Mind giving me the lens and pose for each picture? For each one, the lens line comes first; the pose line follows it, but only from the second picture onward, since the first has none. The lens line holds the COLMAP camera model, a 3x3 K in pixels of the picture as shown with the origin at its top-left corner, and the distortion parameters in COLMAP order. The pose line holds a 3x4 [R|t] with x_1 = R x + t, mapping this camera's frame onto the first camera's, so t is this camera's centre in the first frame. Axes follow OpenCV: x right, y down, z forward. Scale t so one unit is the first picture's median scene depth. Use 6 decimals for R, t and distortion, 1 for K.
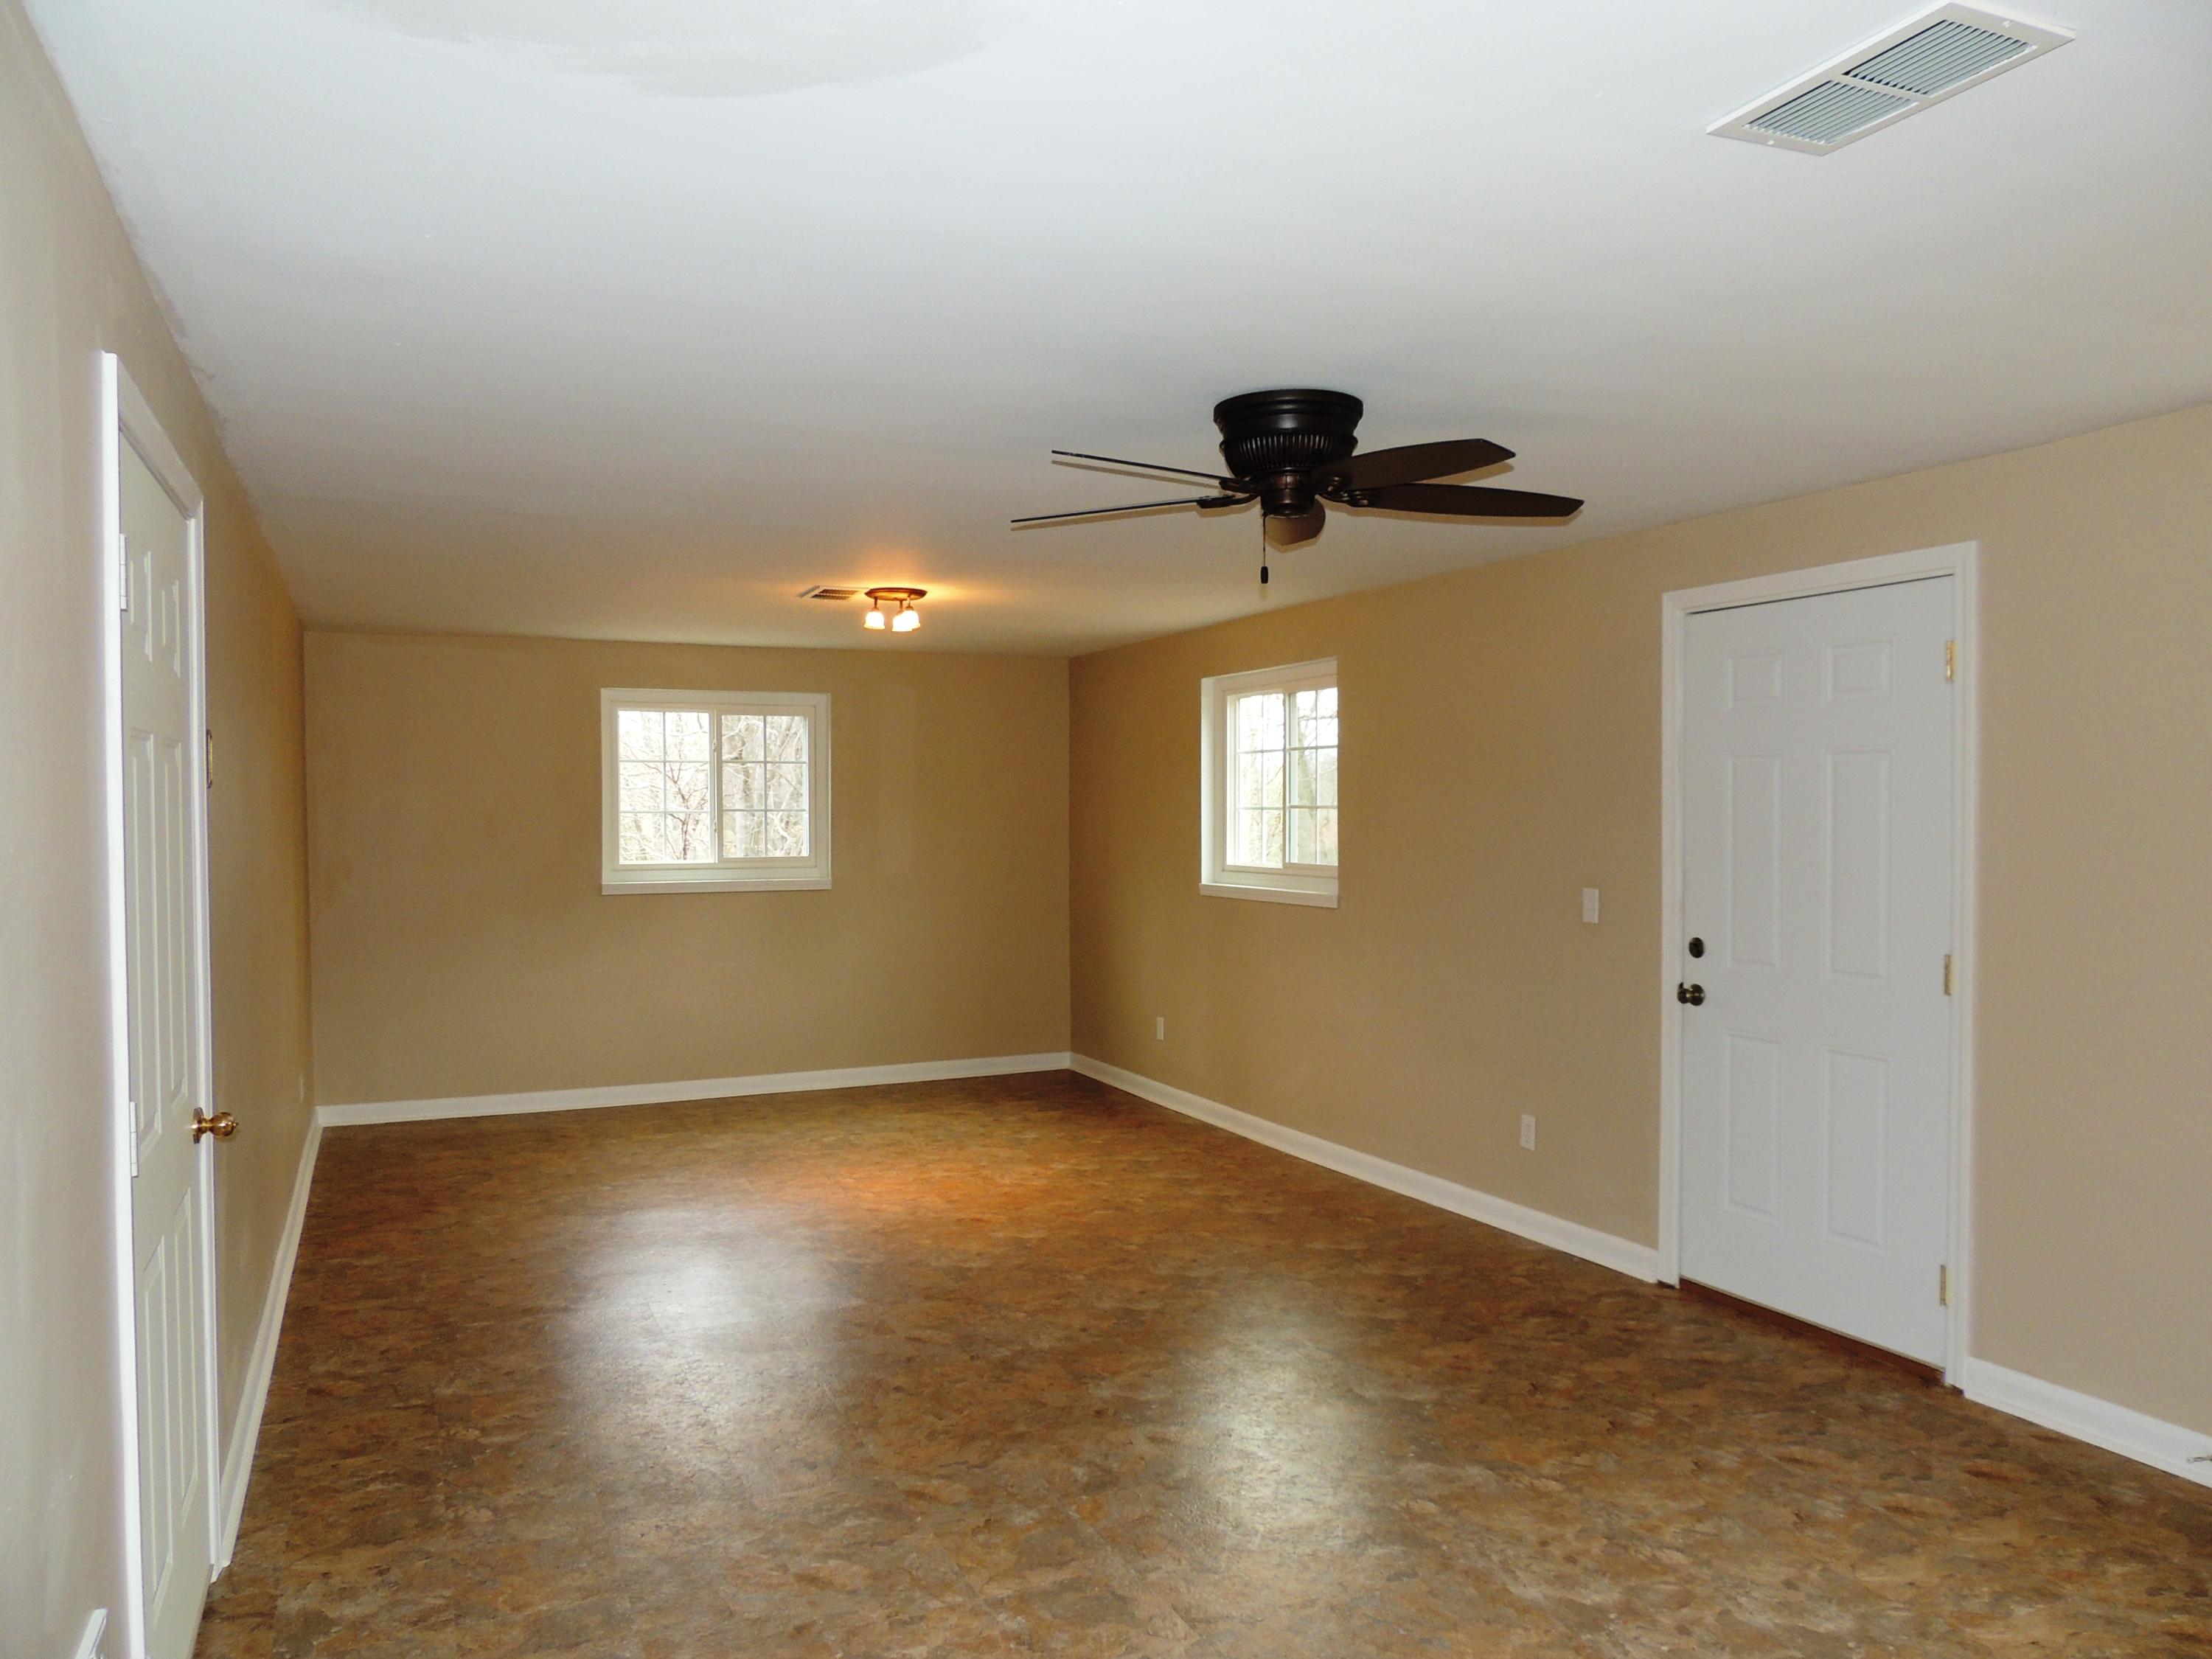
lens RADIAL K [[1582.6, 0, 1106.6], [0, 1582.6, 835.5], [0, 0, 1]] dist [-0.029669, 0.002907]
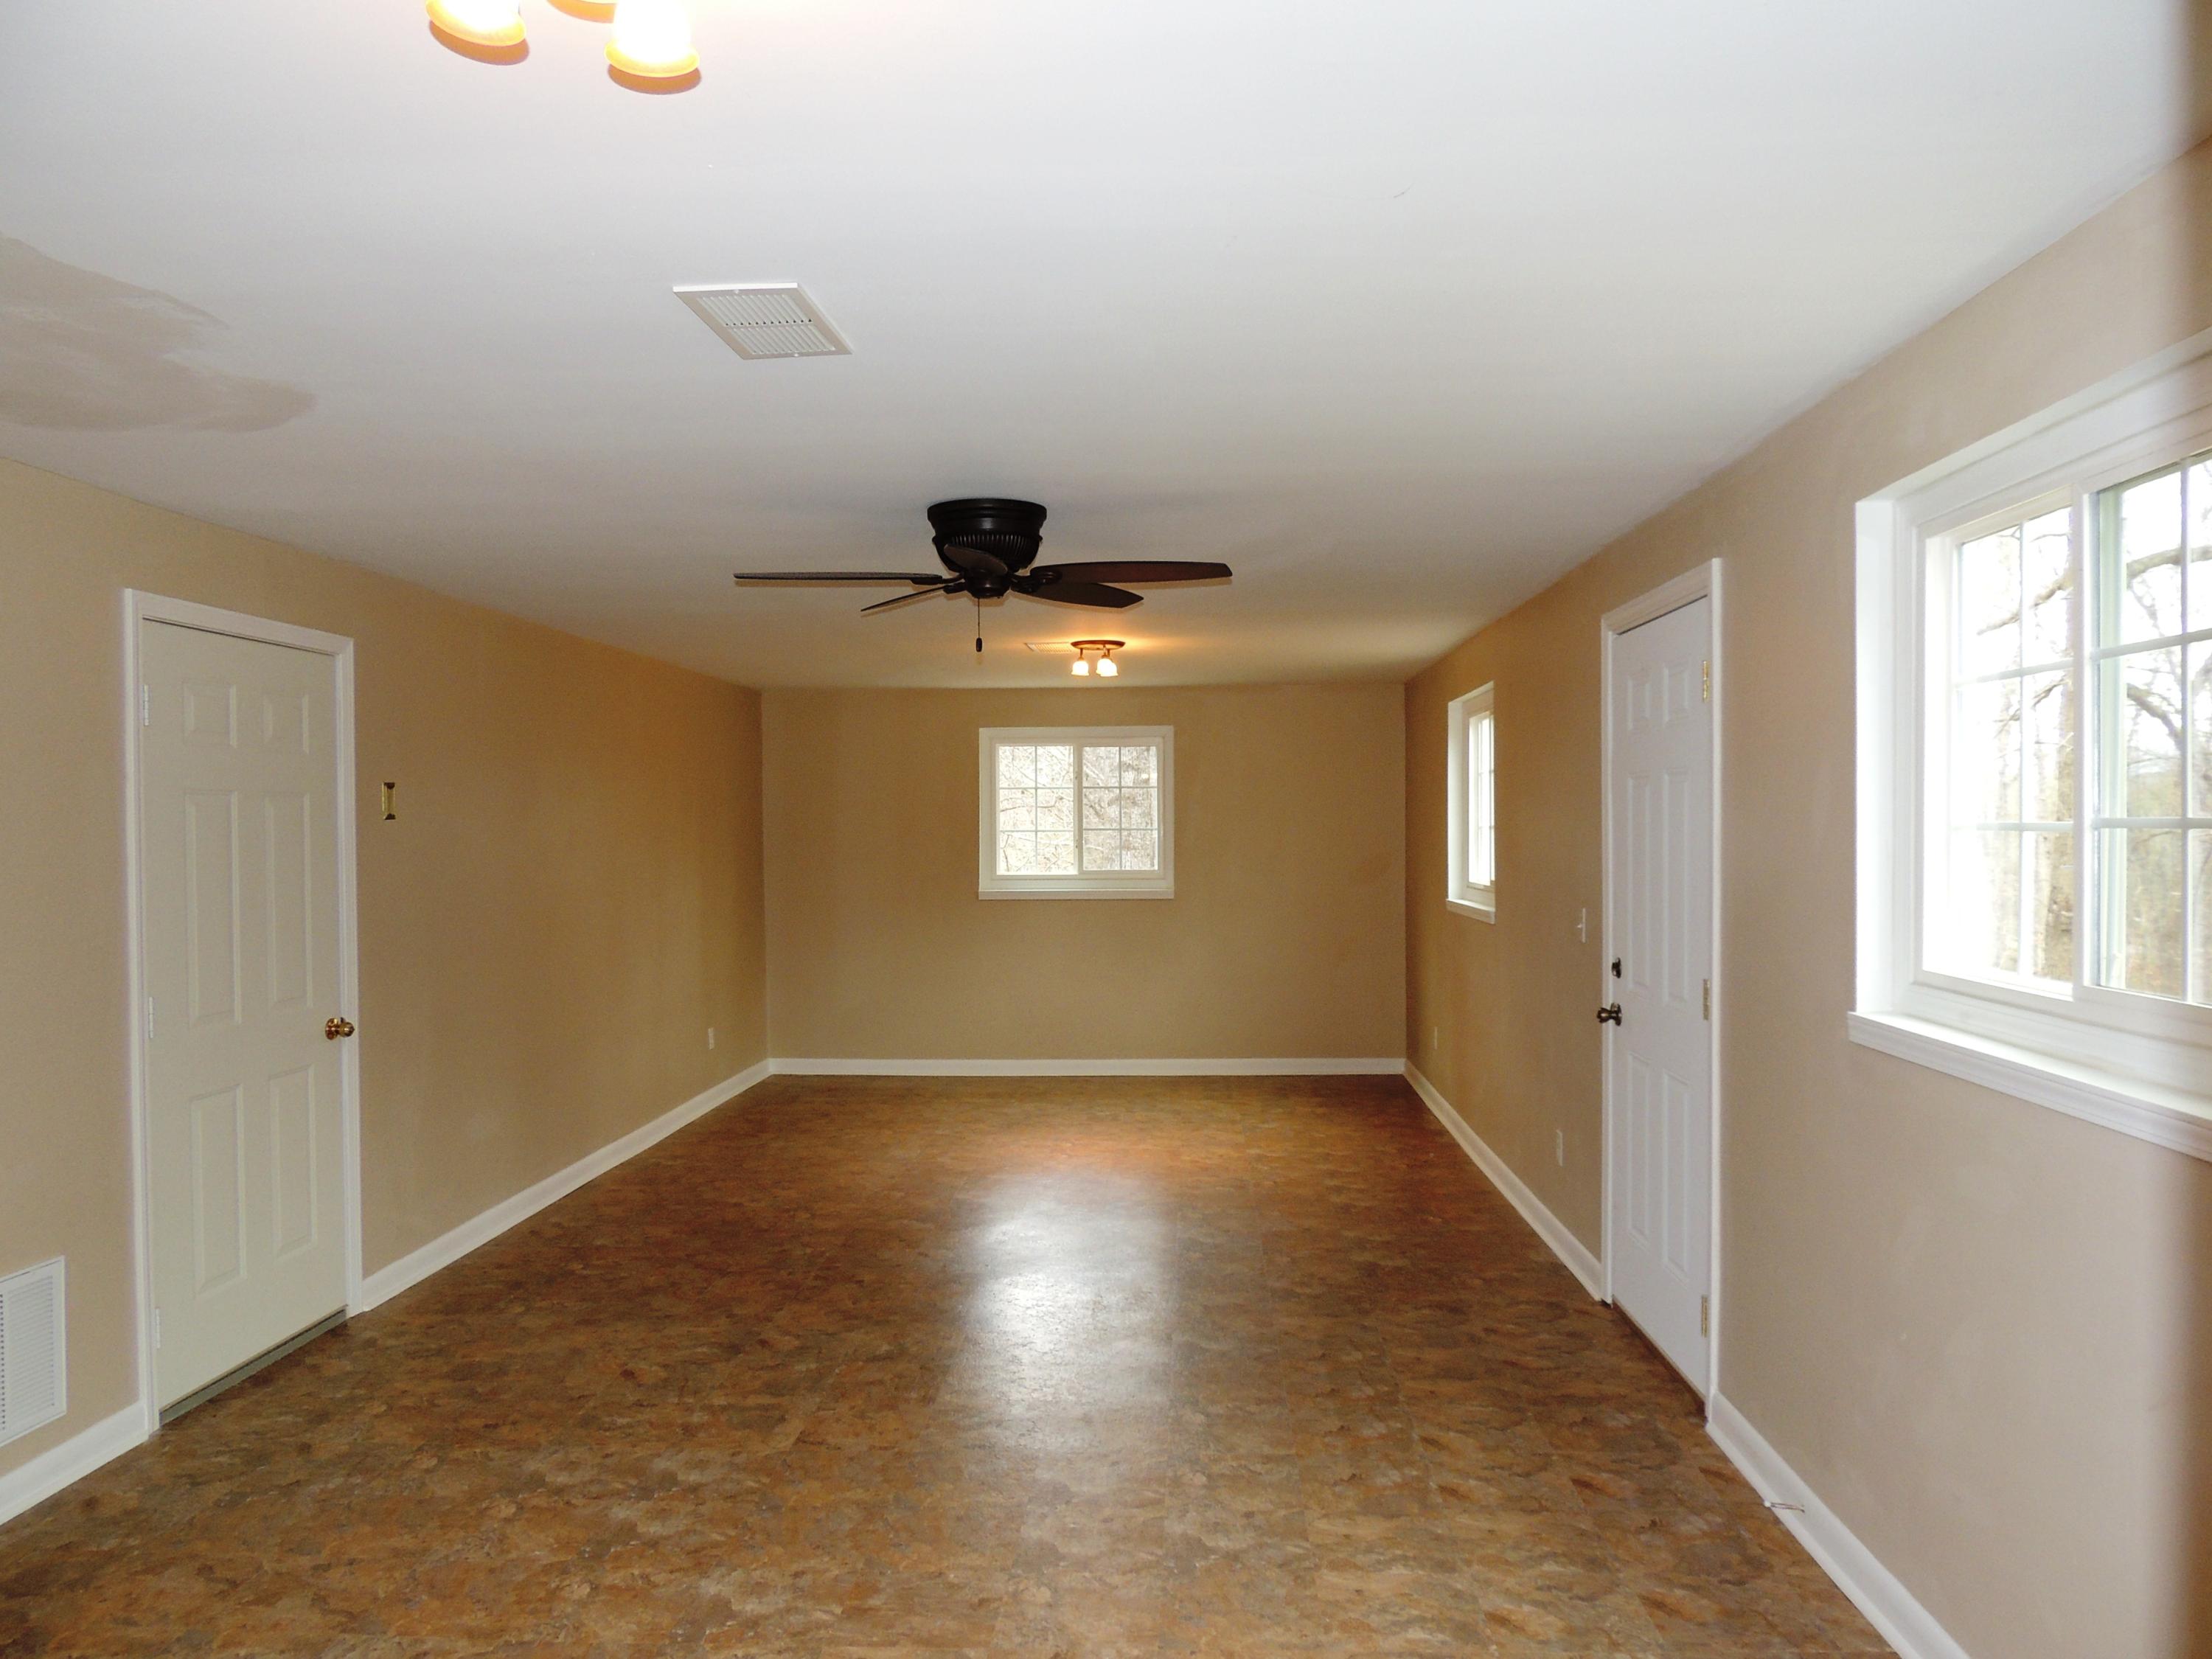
lens RADIAL K [[1582.6, 0, 1106.6], [0, 1582.6, 835.5], [0, 0, 1]] dist [-0.029669, 0.002907]
pose [[0.885151, 0.001153, -0.465303, 0.619197], [-0.005771, 0.999947, -0.008501, -0.003239], [0.465268, 0.010210, 0.885111, -0.047324]]
